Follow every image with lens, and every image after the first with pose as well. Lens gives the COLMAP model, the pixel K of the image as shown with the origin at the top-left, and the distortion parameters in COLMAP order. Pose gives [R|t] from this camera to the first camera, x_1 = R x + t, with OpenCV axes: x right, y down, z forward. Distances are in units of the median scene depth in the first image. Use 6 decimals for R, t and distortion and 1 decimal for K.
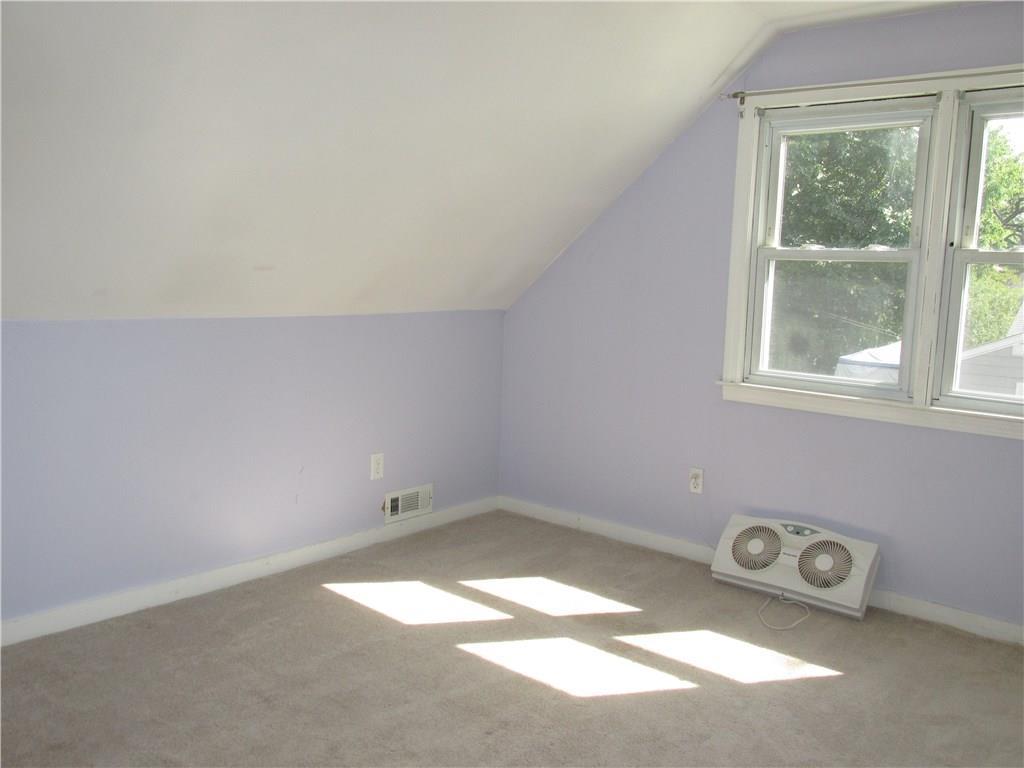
lens RADIAL K [[838.5, 0, 511.8], [0, 838.5, 382.7], [0, 0, 1]] dist [-0.034775, 0.006916]
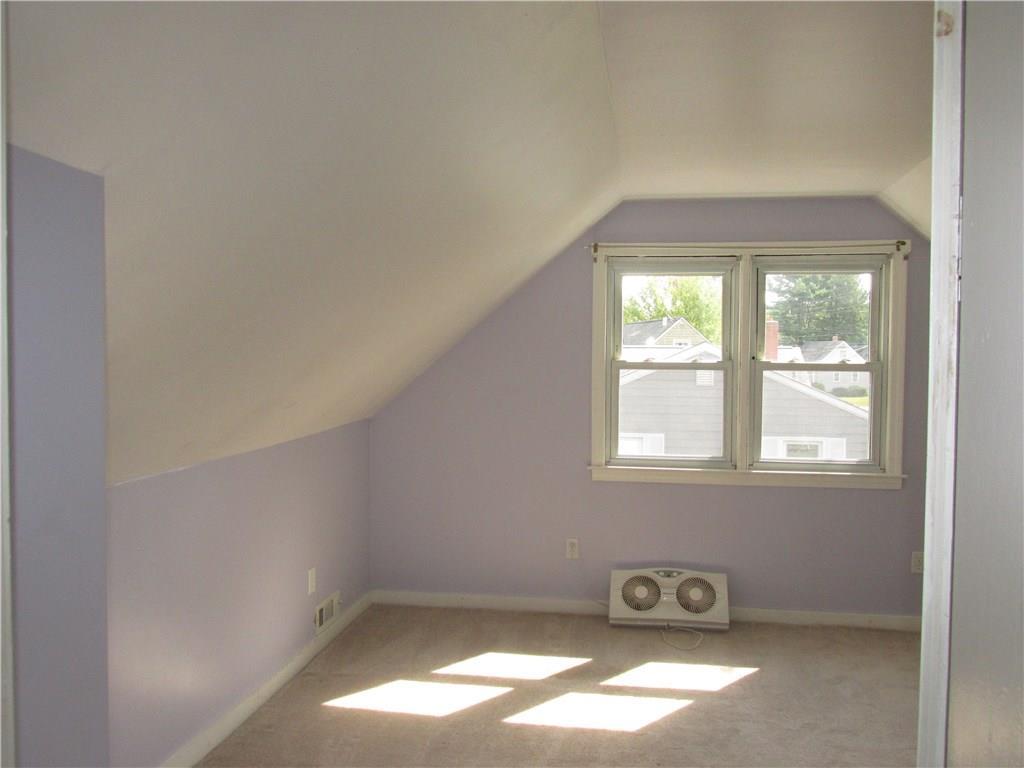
lens RADIAL K [[838.5, 0, 513.6], [0, 838.5, 382.7], [0, 0, 1]] dist [-0.034775, 0.006916]
pose [[0.862796, -0.054147, 0.502644, -0.521780], [0.091804, 0.994498, -0.050451, -0.080692], [-0.497147, 0.089674, 0.863020, -0.048441]]
